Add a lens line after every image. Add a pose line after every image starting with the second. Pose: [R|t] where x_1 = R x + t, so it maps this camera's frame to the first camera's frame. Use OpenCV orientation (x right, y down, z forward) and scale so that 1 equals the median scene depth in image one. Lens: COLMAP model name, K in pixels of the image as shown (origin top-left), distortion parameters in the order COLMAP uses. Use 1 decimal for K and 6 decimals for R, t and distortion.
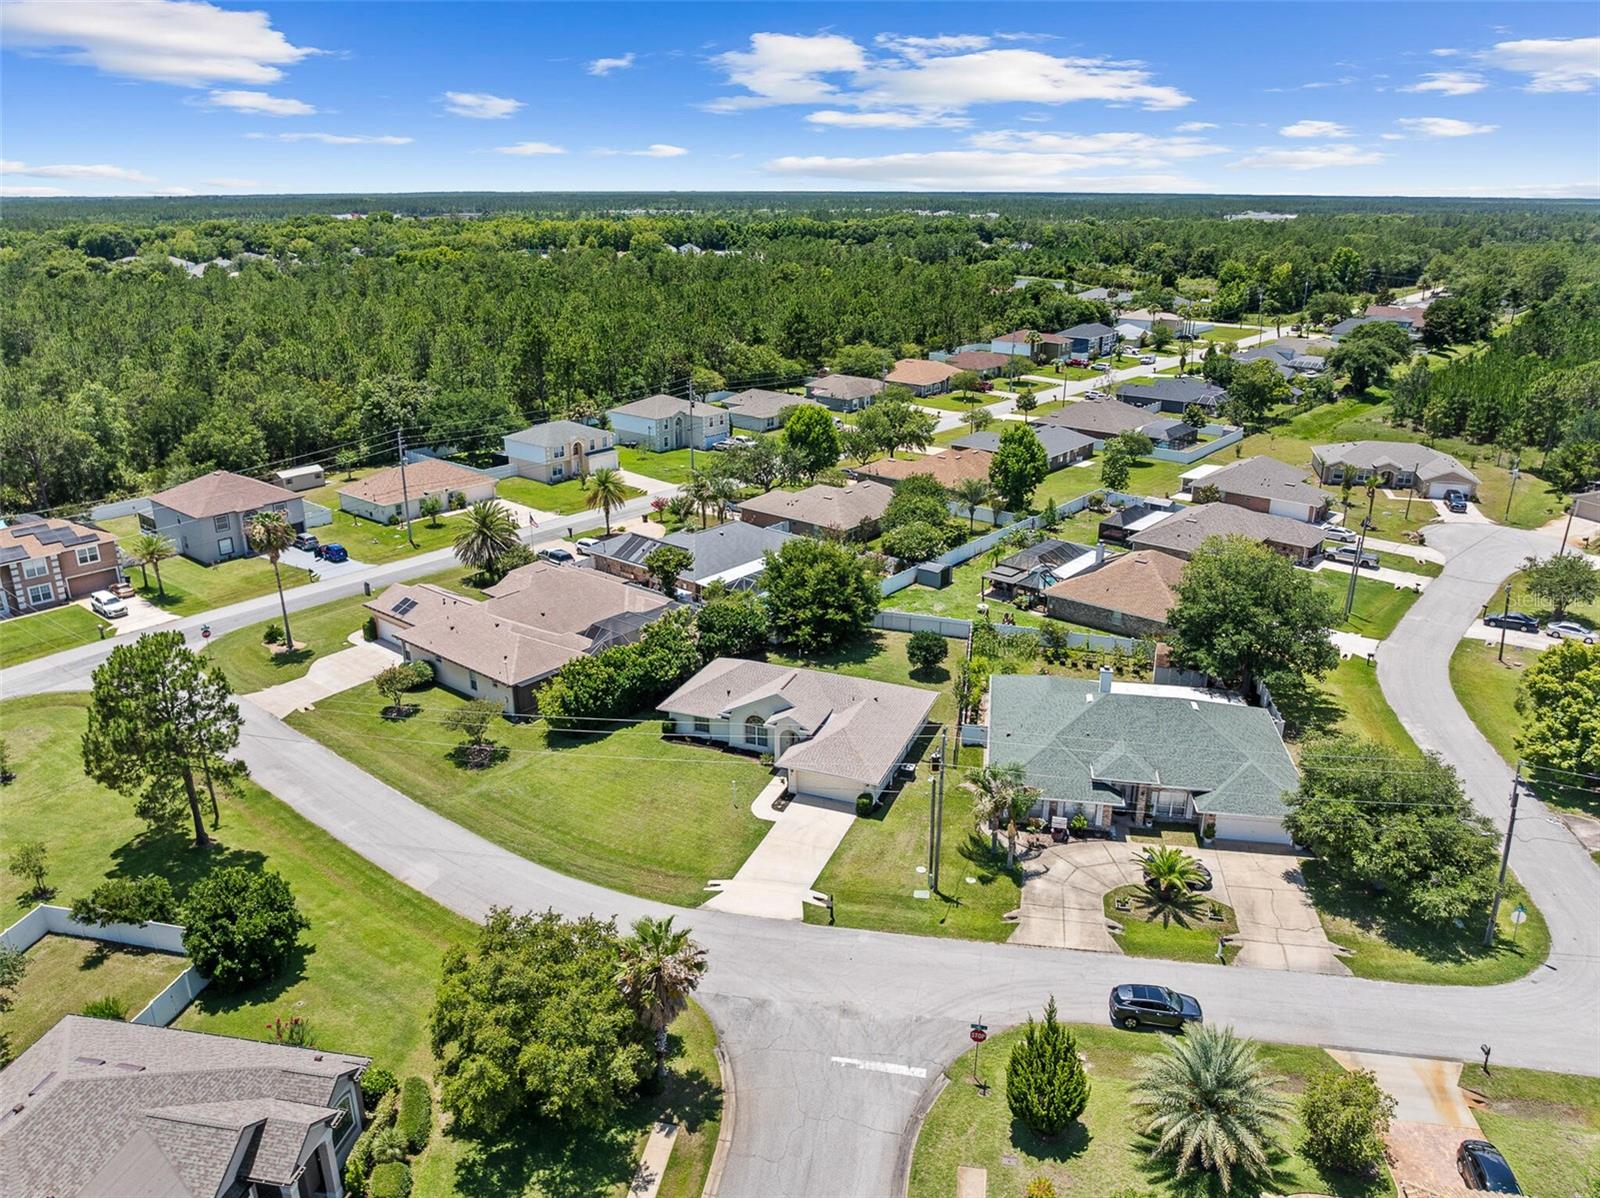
lens RADIAL K [[1146.1, 0, 800.0], [0, 1146.1, 599.0], [0, 0, 1]] dist [-0.044696, 0.005493]
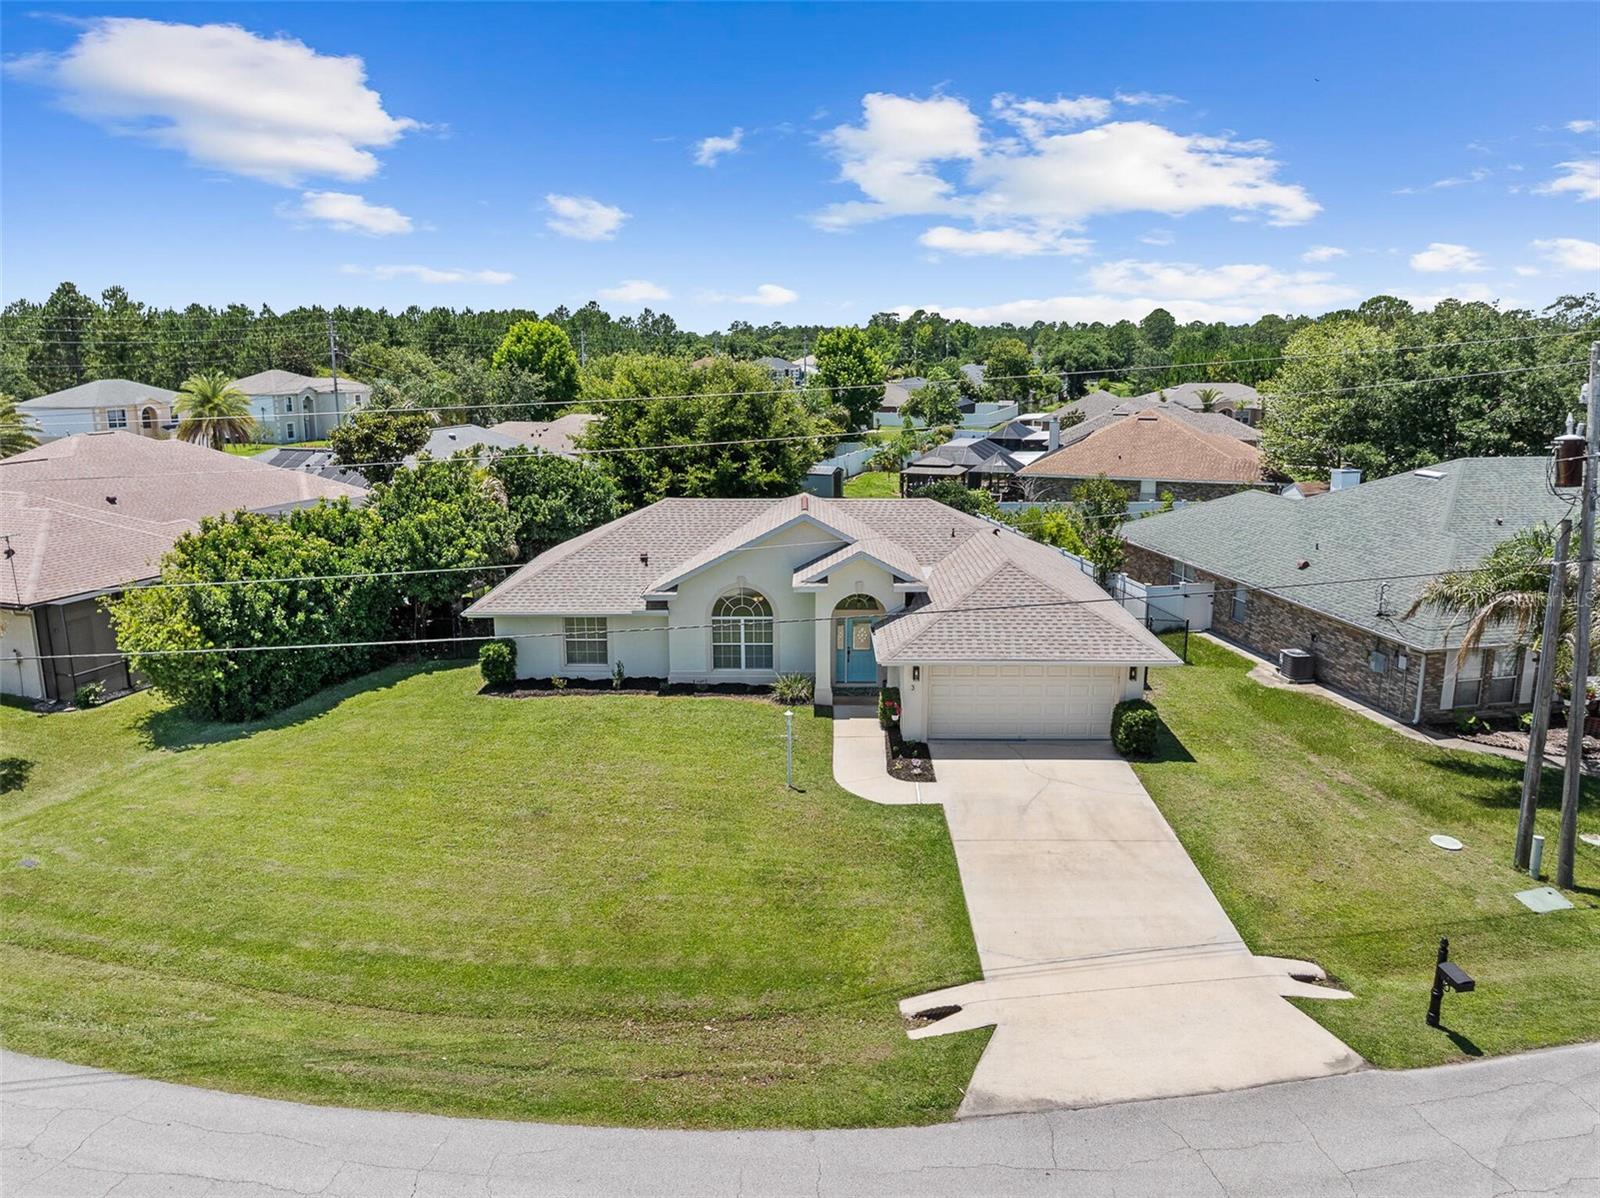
lens RADIAL K [[1146.1, 0, 800.0], [0, 1146.1, 599.0], [0, 0, 1]] dist [-0.044696, 0.005493]
pose [[0.936445, -0.079332, 0.341726, -0.152820], [0.123235, 0.986405, -0.108711, 0.148365], [-0.328456, 0.143915, 0.933491, 0.616251]]
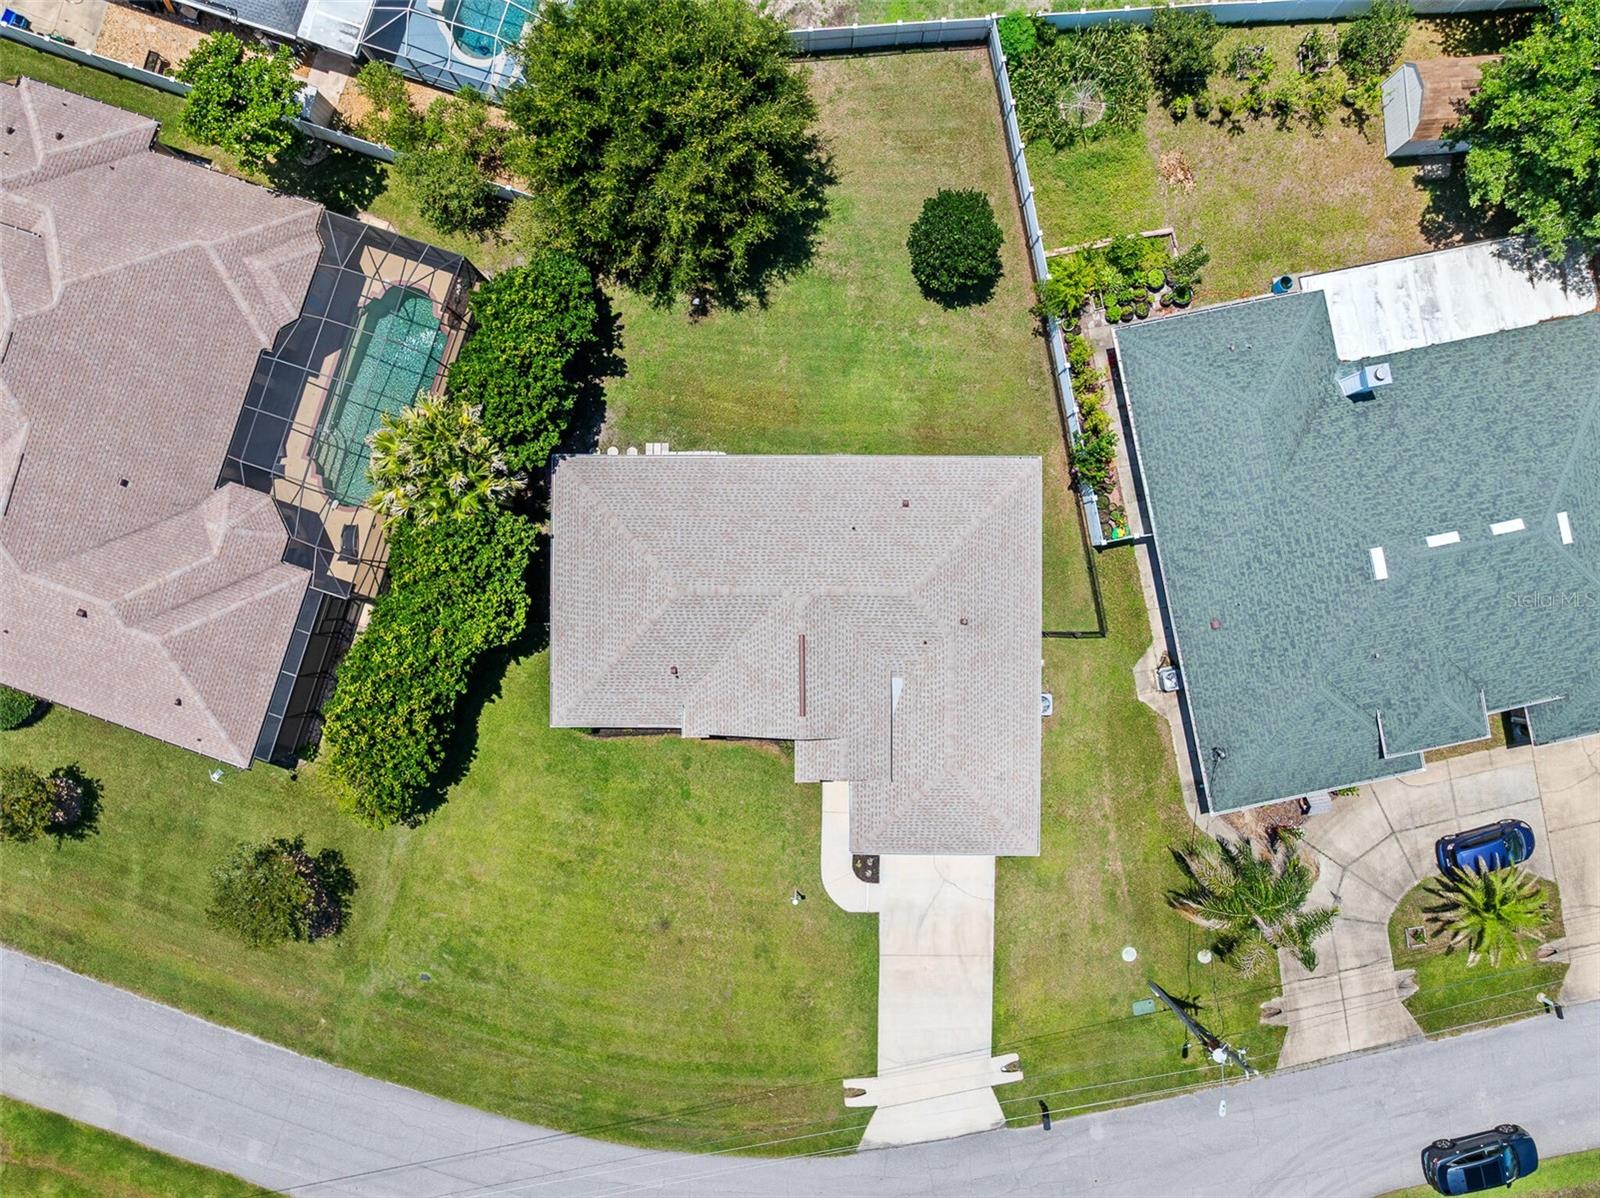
lens RADIAL K [[1146.1, 0, 800.0], [0, 1146.1, 599.0], [0, 0, 1]] dist [-0.044696, 0.005493]
pose [[0.931745, -0.363067, -0.005841, 0.004200], [0.130281, 0.319242, 0.938675, -0.404481], [-0.338937, -0.875367, 0.344753, 0.848746]]
